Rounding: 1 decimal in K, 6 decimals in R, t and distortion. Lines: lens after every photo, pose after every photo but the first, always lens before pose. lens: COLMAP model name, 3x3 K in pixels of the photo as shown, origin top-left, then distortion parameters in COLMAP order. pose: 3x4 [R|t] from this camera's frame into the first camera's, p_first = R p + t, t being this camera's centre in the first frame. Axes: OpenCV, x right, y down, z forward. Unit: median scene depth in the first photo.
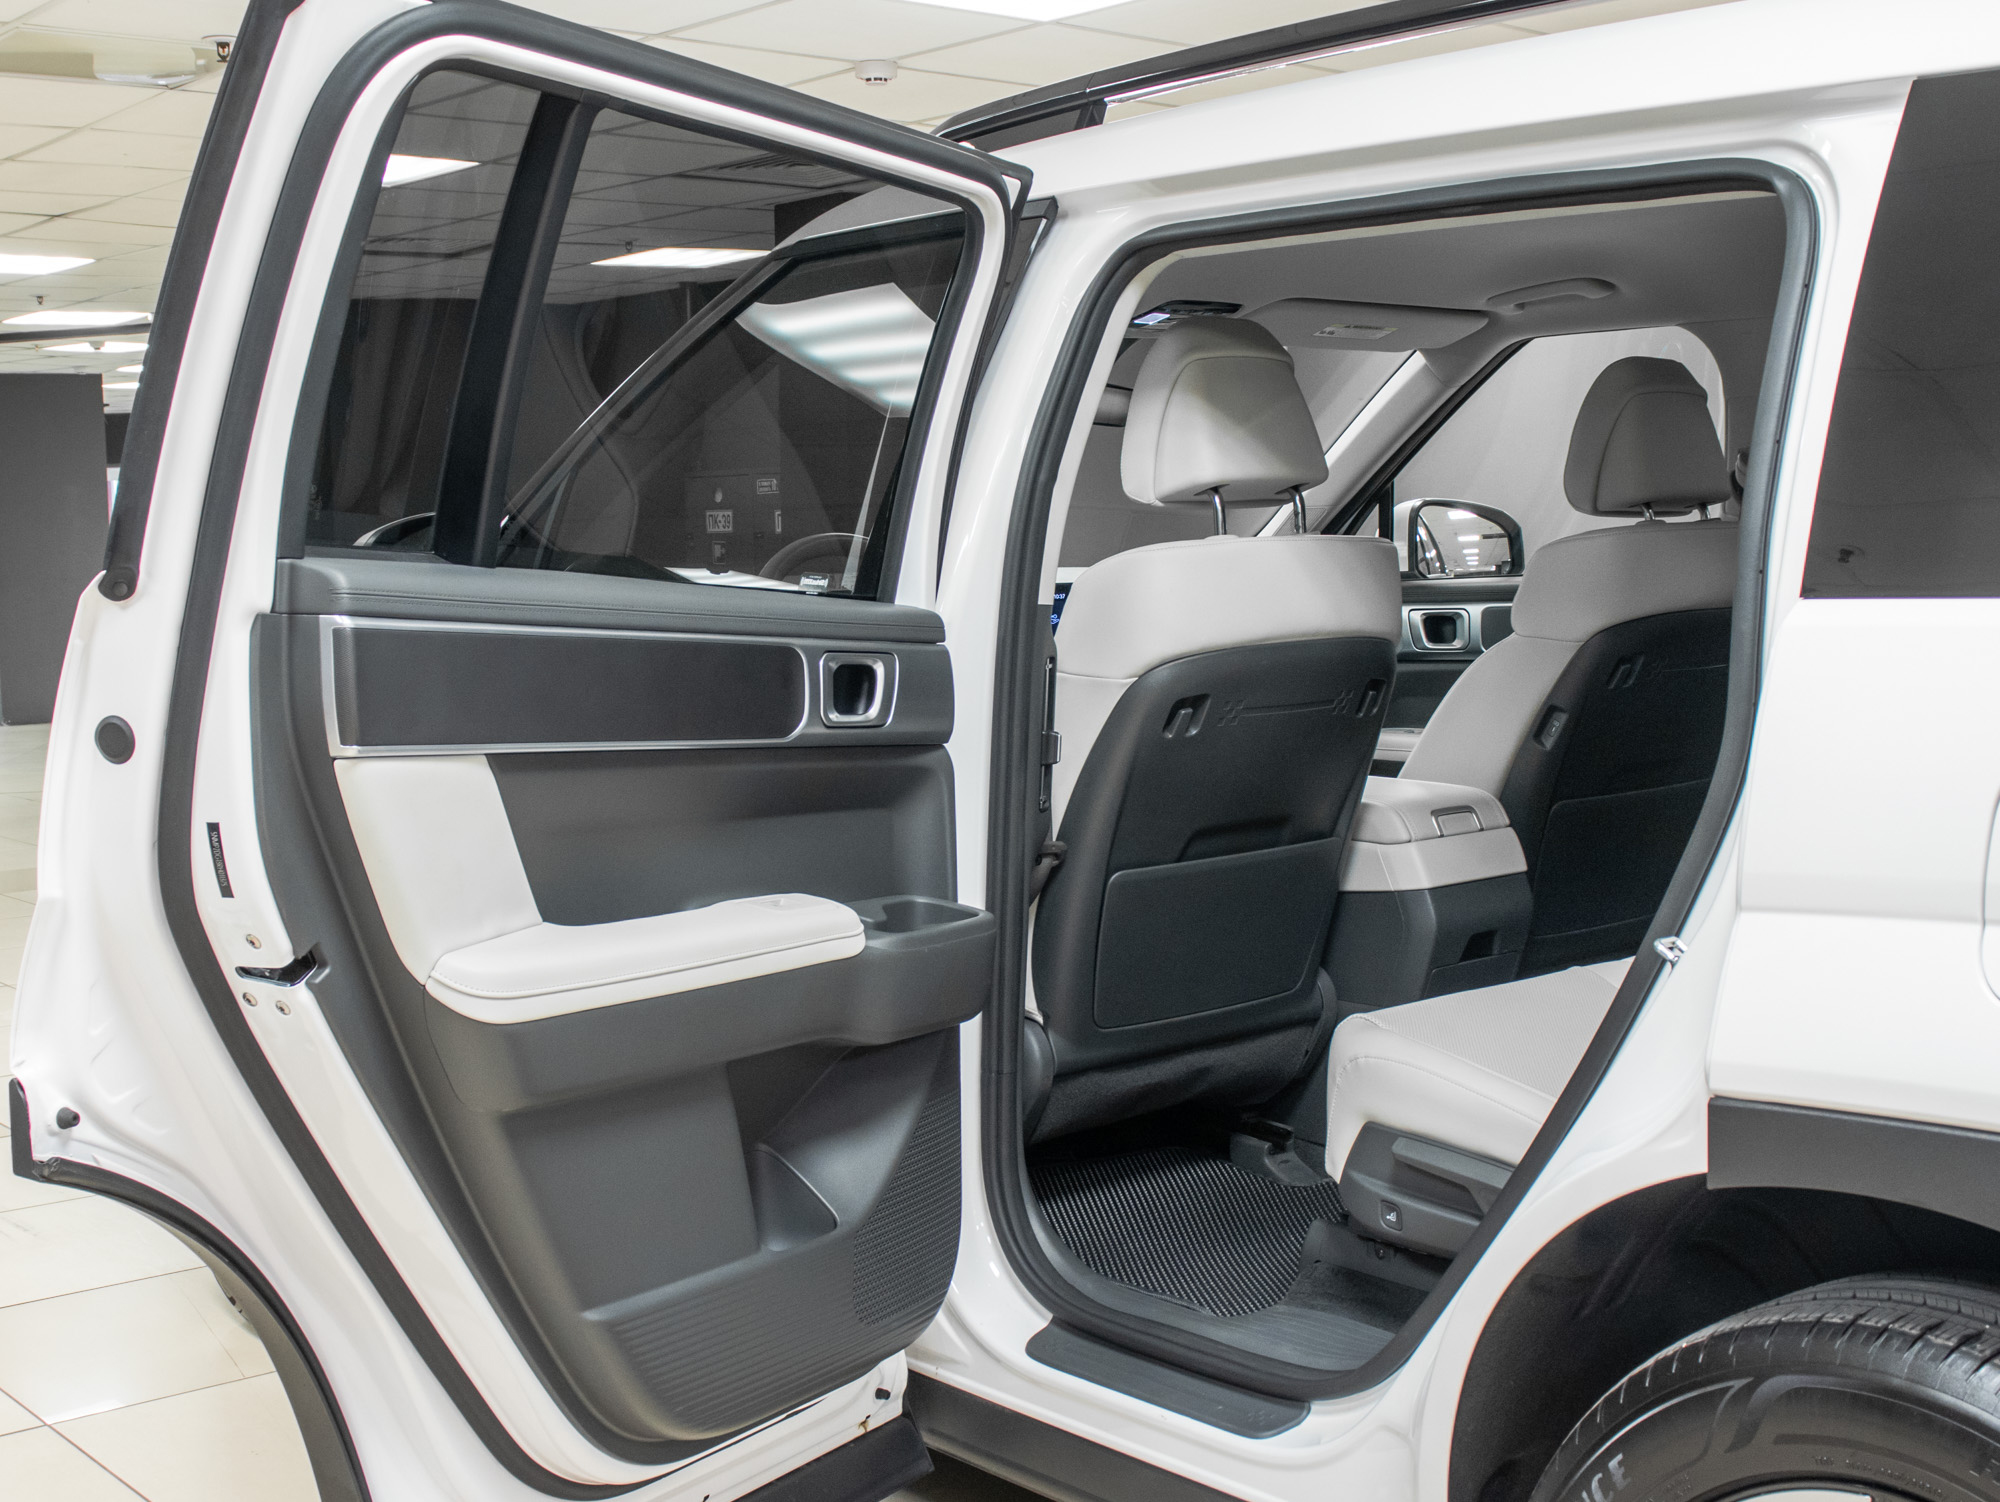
lens RADIAL K [[1869.4, 0, 1000.0], [0, 1869.4, 751.0], [0, 0, 1]] dist [-0.133429, 0.001646]
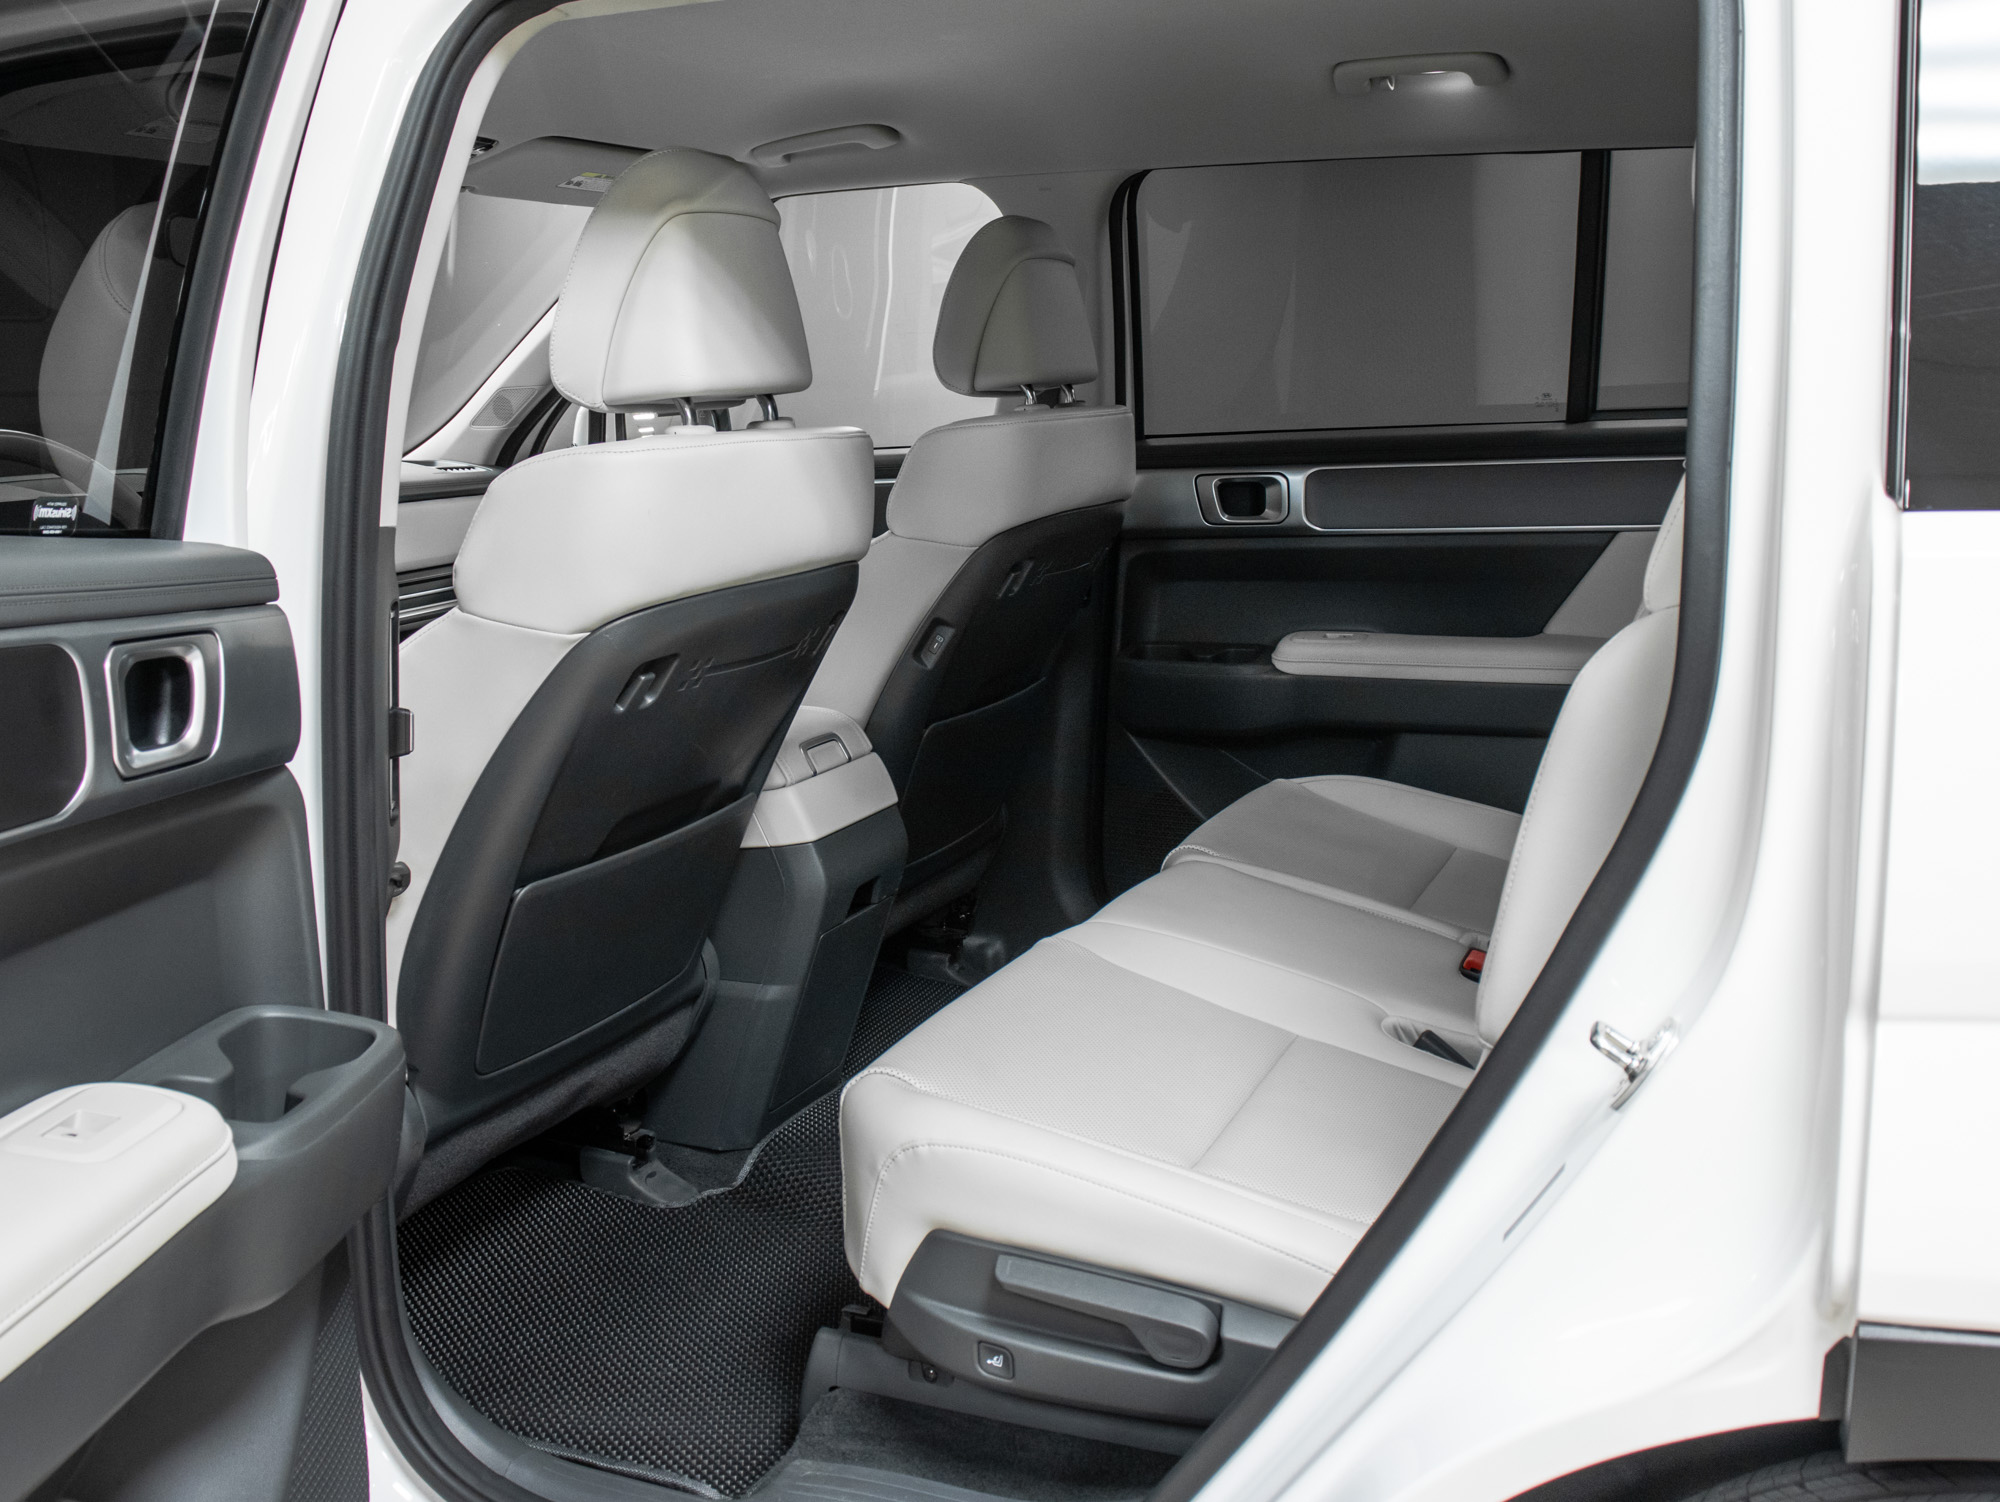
lens RADIAL K [[1869.4, 0, 1000.0], [0, 1869.4, 751.0], [0, 0, 1]] dist [-0.133429, 0.001646]
pose [[0.903558, -0.079935, 0.420944, -0.066395], [0.053129, 0.995764, 0.075048, -0.037945], [-0.425159, -0.045445, 0.903977, 0.323672]]
